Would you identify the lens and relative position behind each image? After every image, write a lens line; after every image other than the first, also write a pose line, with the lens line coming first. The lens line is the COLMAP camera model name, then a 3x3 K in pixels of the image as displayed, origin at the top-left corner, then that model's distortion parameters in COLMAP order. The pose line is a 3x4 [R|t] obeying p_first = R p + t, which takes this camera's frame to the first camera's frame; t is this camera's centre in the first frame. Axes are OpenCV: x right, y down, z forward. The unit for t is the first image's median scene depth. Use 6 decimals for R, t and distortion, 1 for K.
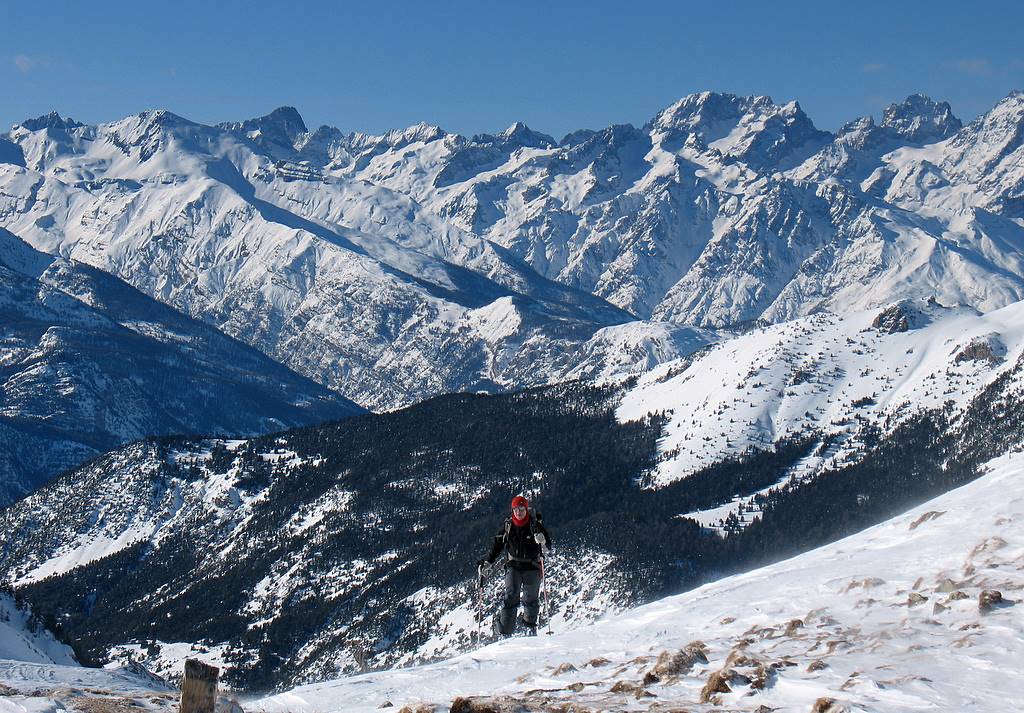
lens RADIAL K [[3126.1, 0, 505.7], [0, 3126.1, 360.1], [0, 0, 1]] dist [0.102072, 0.000000]
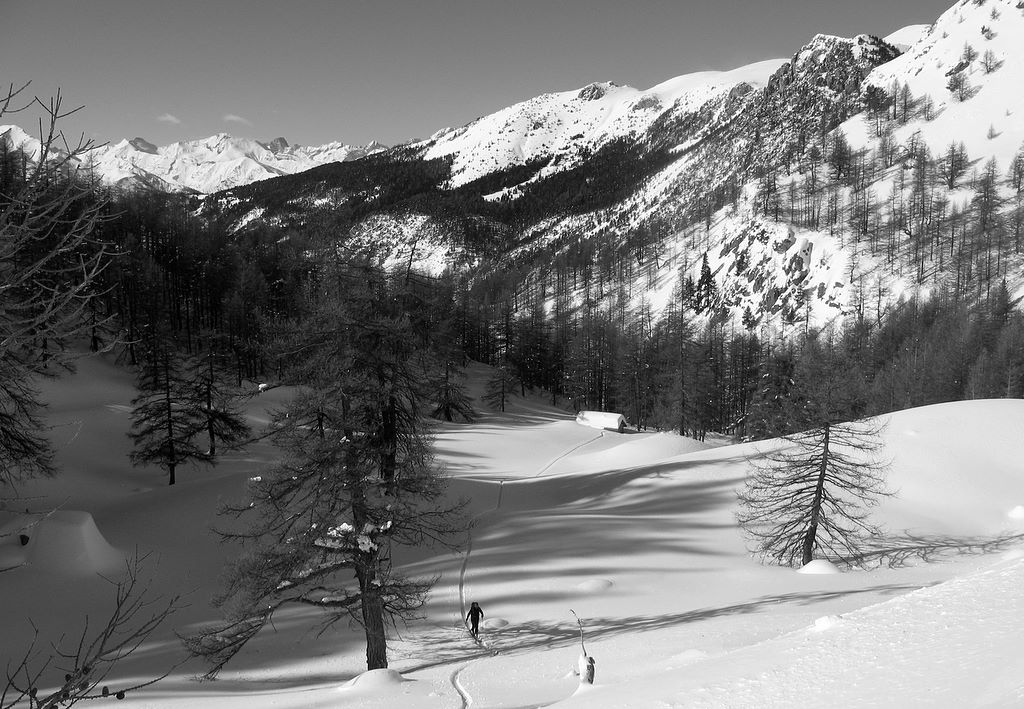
lens RADIAL K [[1090.9, 0, 510.6], [0, 1090.9, 353.2], [0, 0, 1]] dist [-0.032000, 0.000000]
pose [[0.992135, -0.037007, 0.119574, 0.007548], [0.026491, 0.995735, 0.088374, 0.069089], [-0.122334, -0.084511, 0.988884, 0.404190]]
